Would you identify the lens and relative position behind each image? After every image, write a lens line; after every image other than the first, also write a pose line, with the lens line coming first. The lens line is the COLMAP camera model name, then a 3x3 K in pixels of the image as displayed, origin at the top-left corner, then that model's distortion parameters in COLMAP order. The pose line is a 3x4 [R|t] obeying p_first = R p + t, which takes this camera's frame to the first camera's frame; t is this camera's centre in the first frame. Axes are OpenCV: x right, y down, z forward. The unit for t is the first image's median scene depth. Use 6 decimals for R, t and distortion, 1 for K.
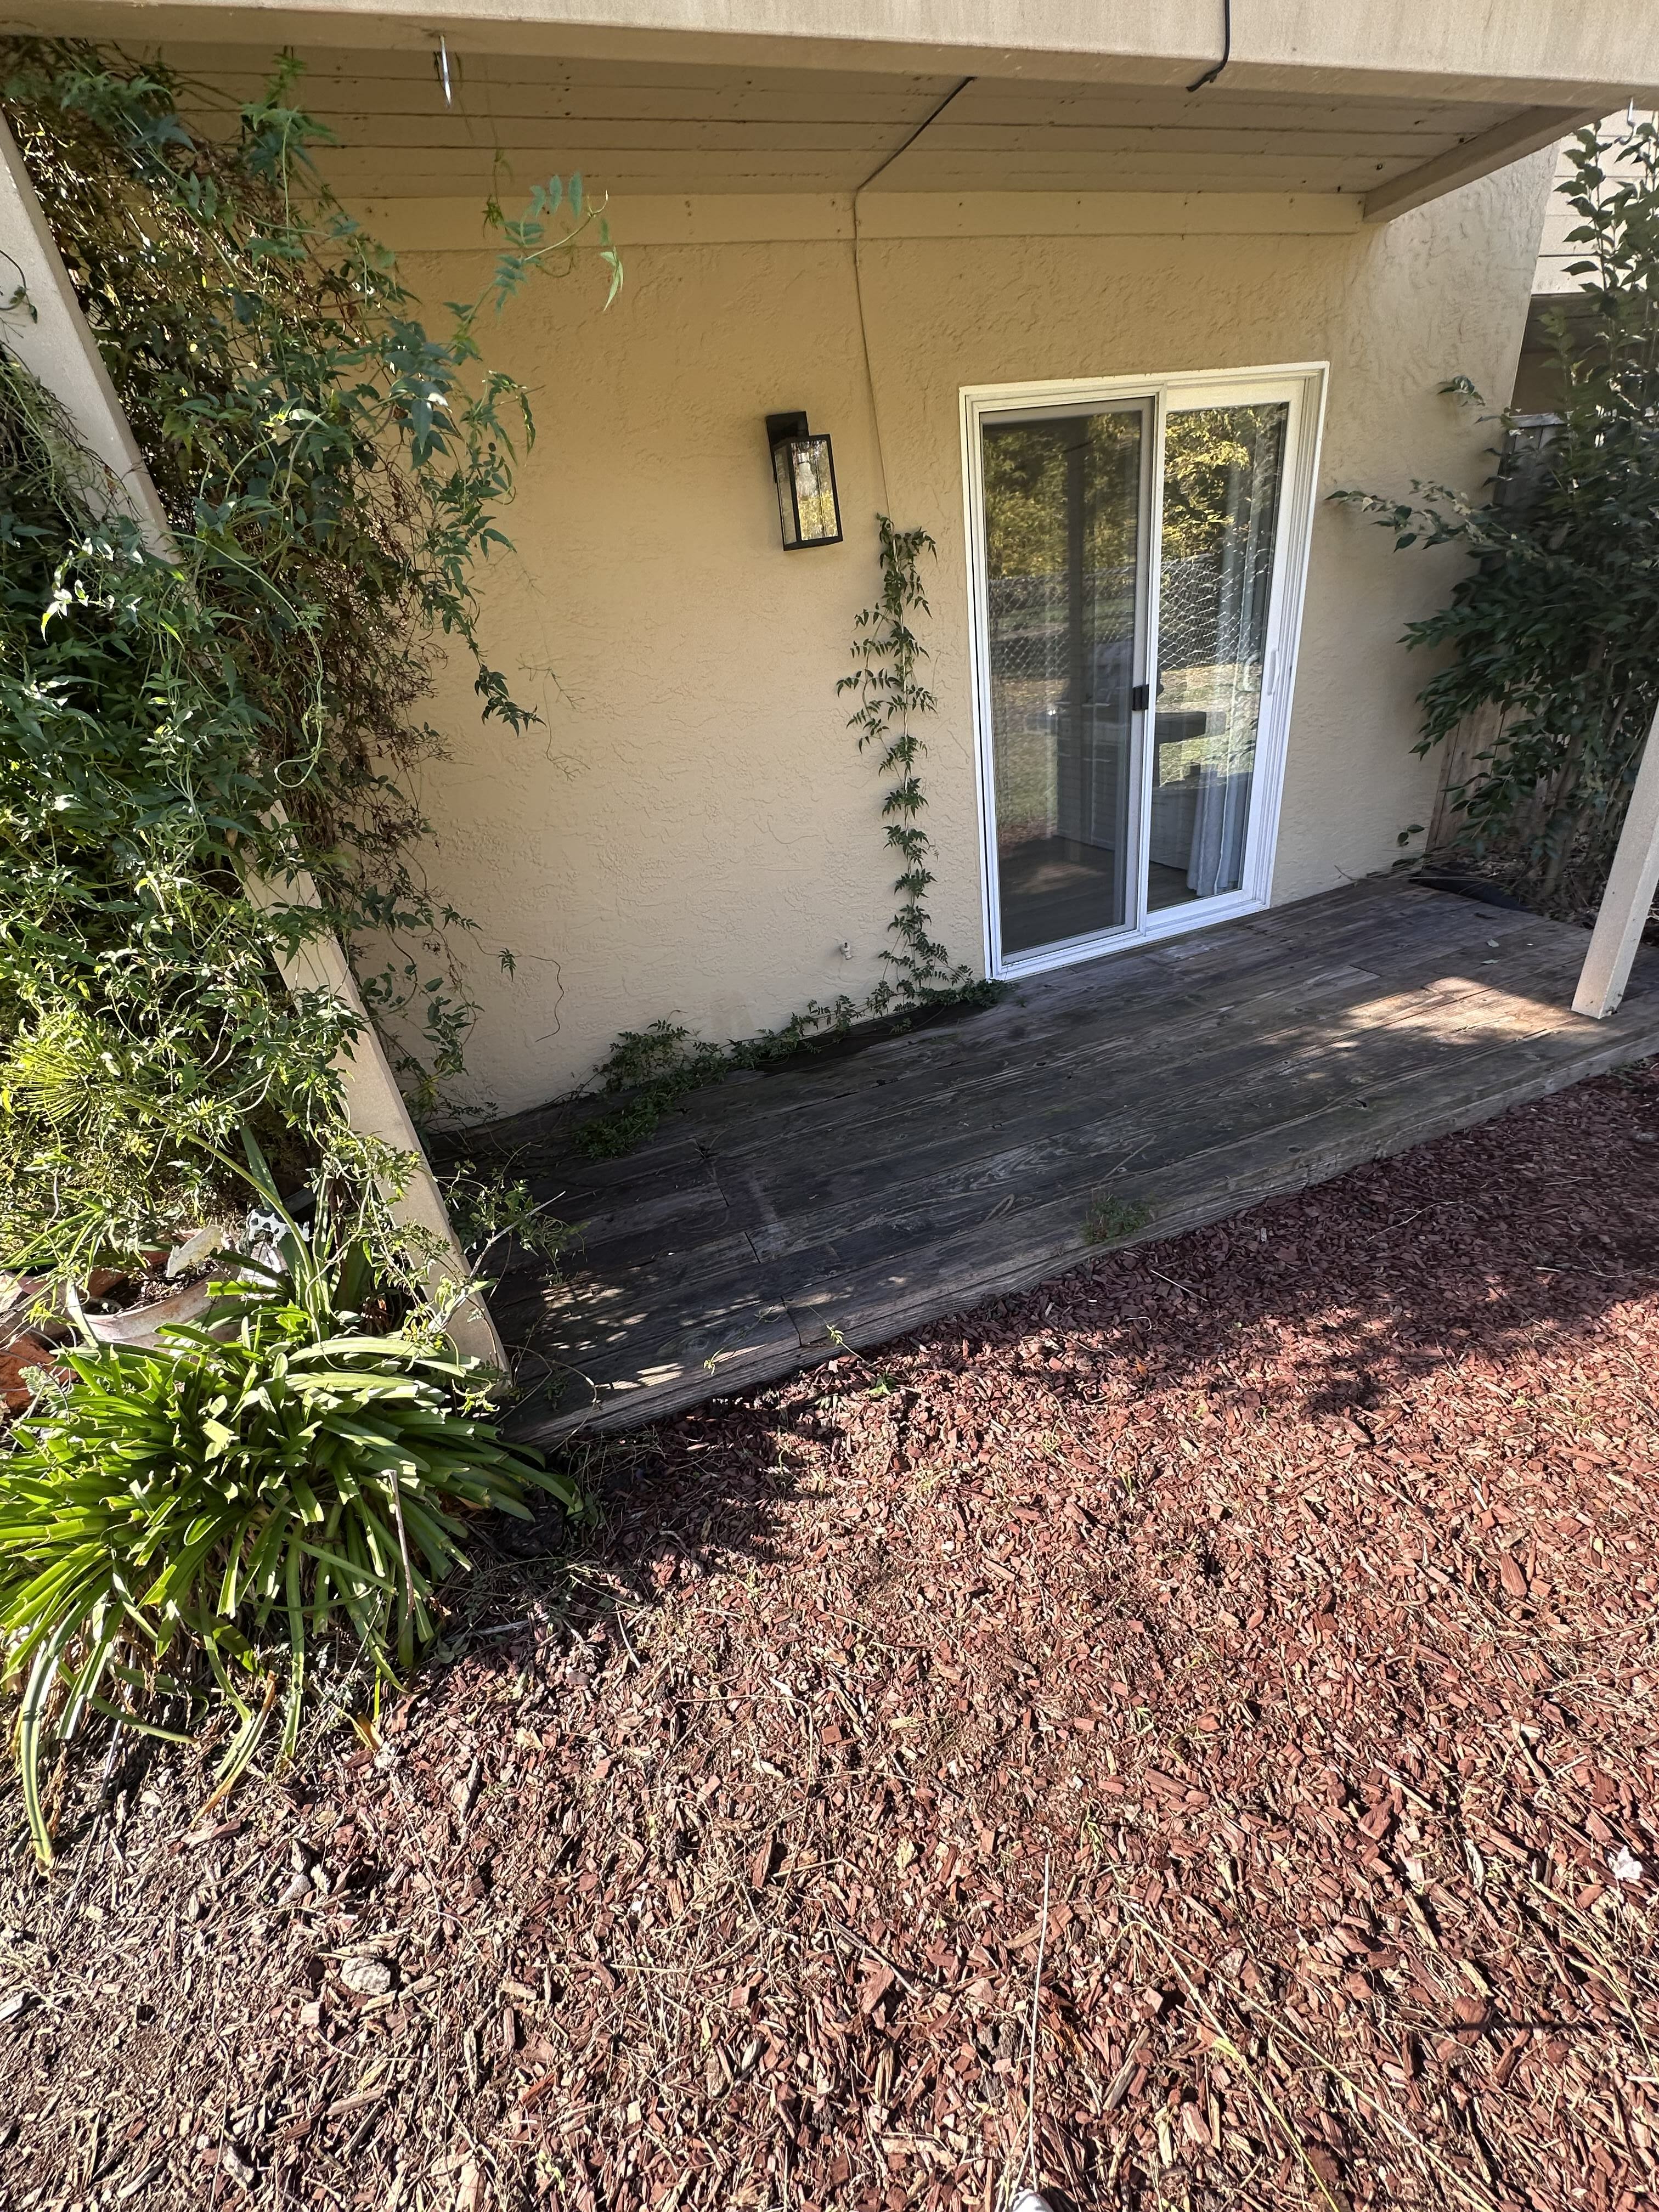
lens RADIAL K [[878.6, 0, 830.0], [0, 878.6, 1116.4], [0, 0, 1]] dist [-0.003527, 0.000393]
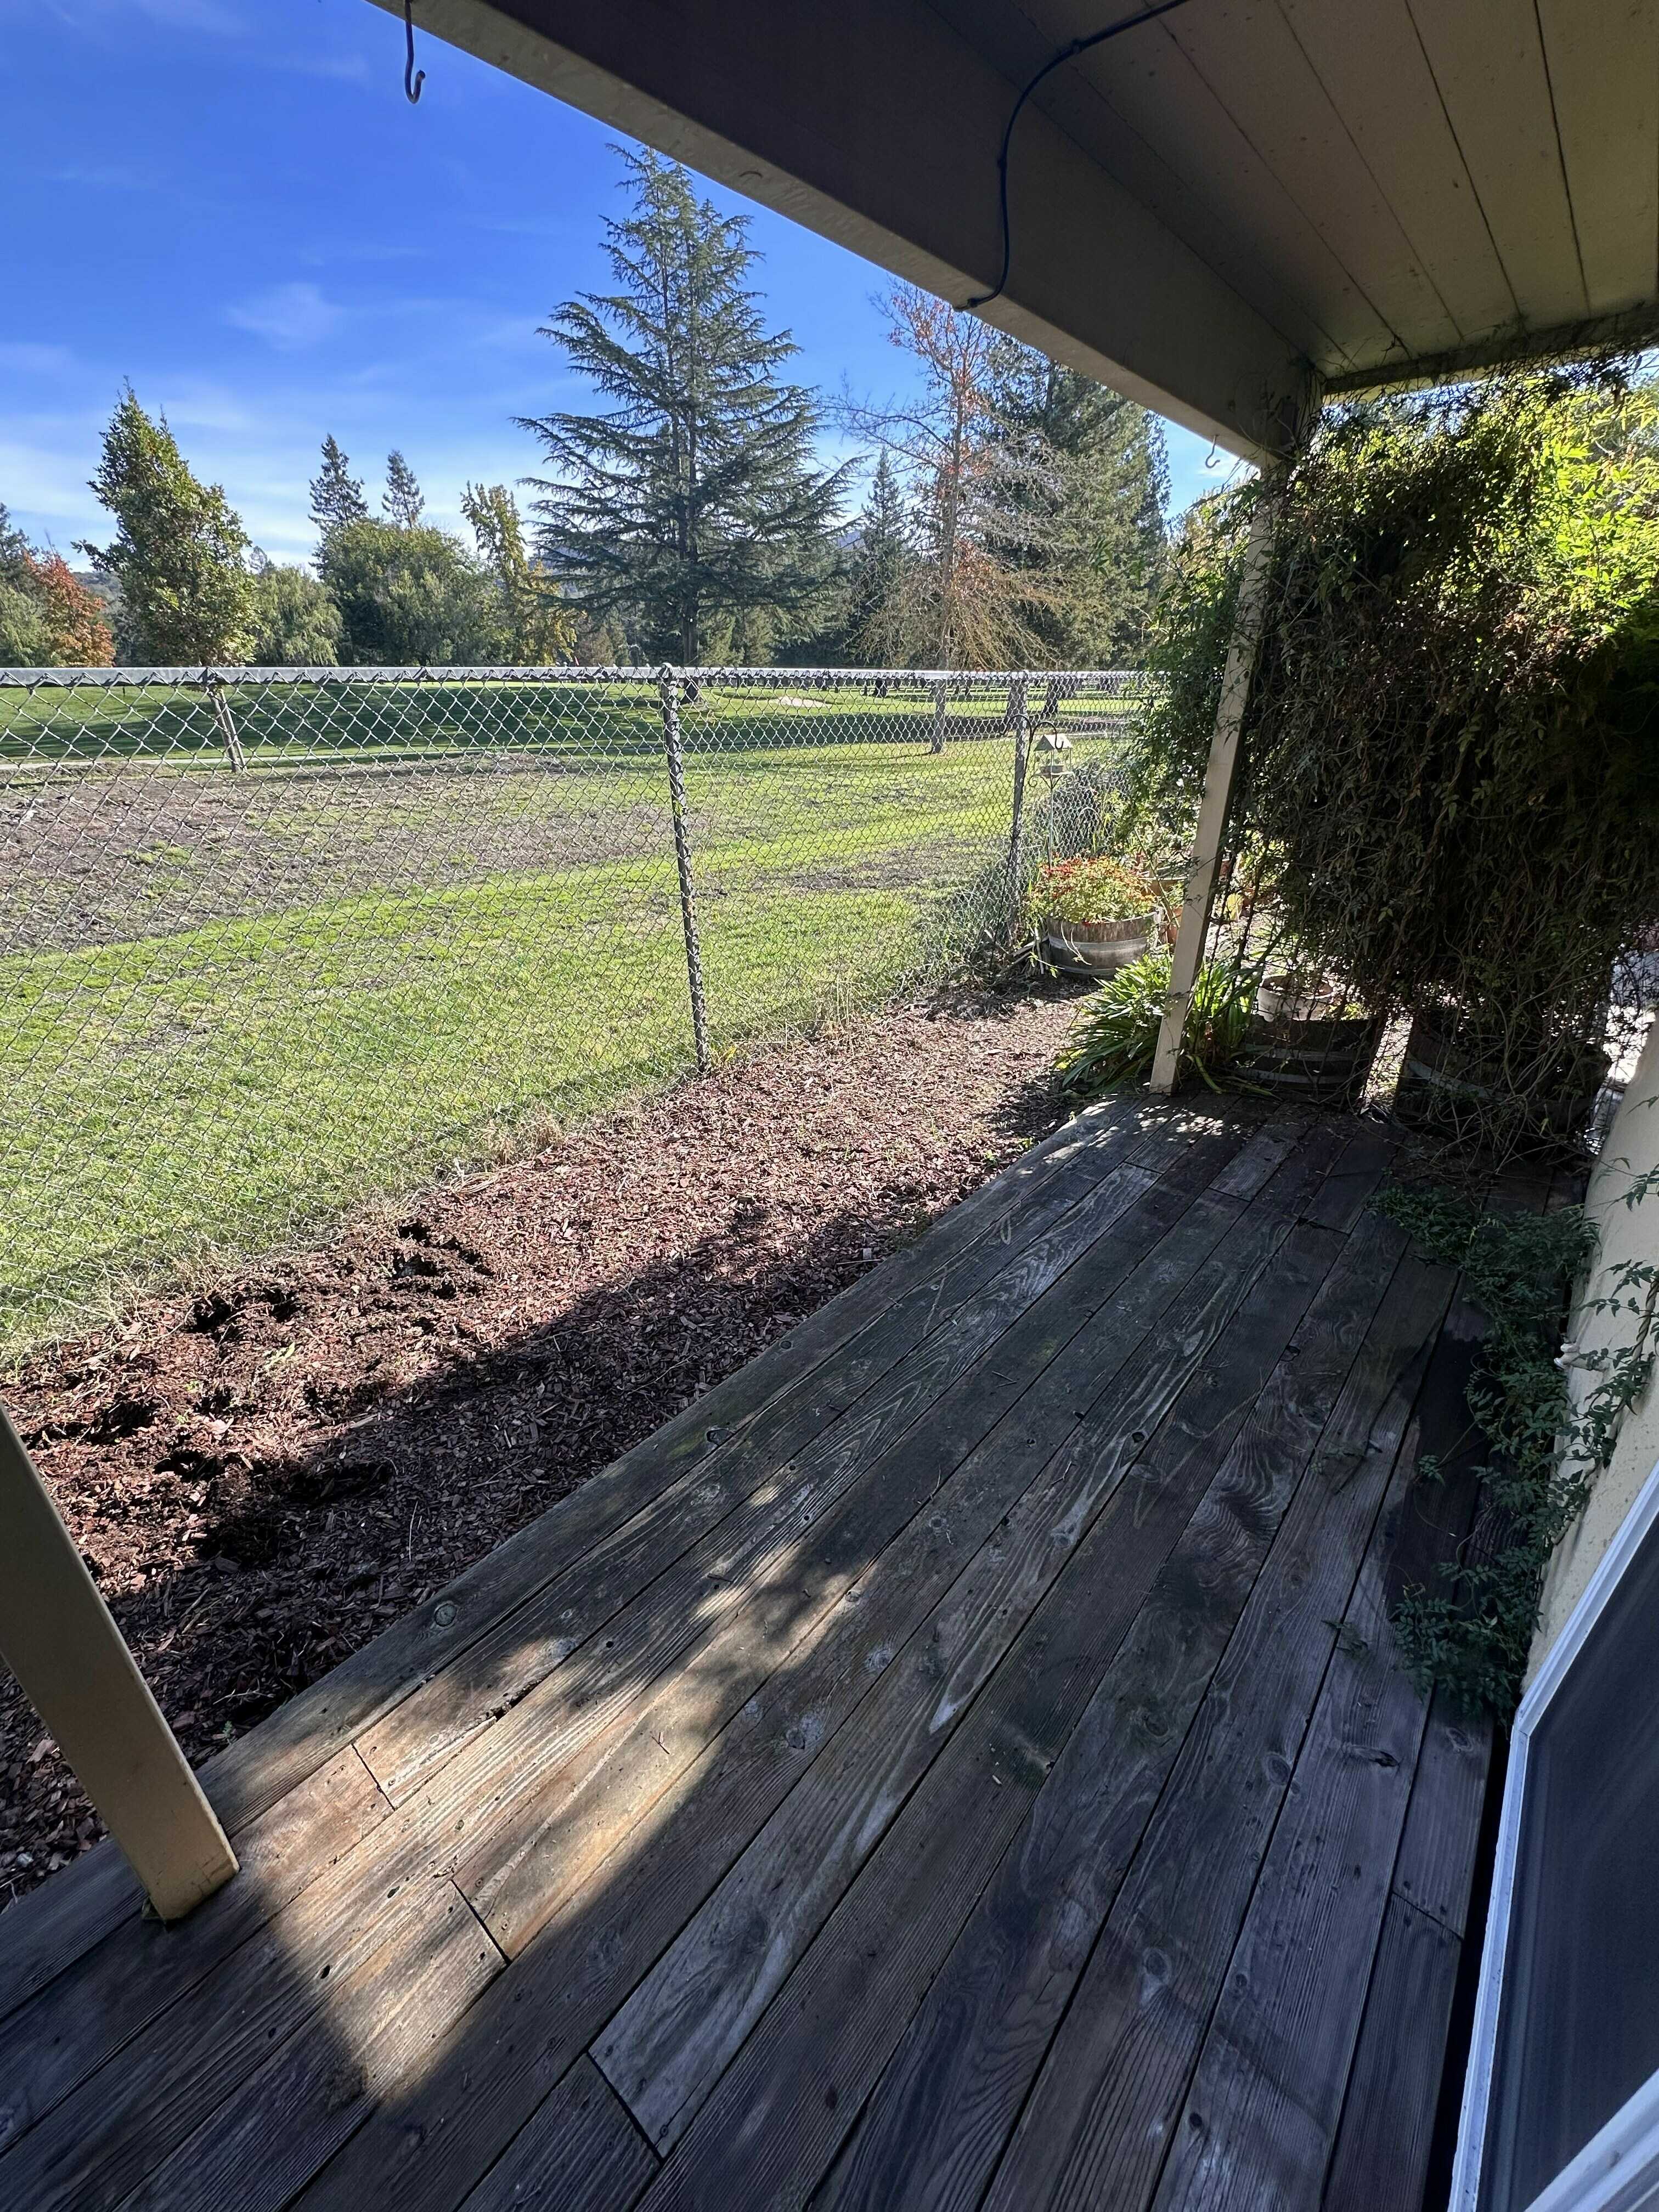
lens RADIAL K [[878.6, 0, 829.6], [0, 878.6, 1098.4], [0, 0, 1]] dist [-0.003527, 0.000393]
pose [[-0.869916, 0.317465, -0.377442, 0.723083], [-0.134792, 0.583121, 0.801125, -0.833463], [0.474423, 0.747787, -0.464474, 1.198731]]
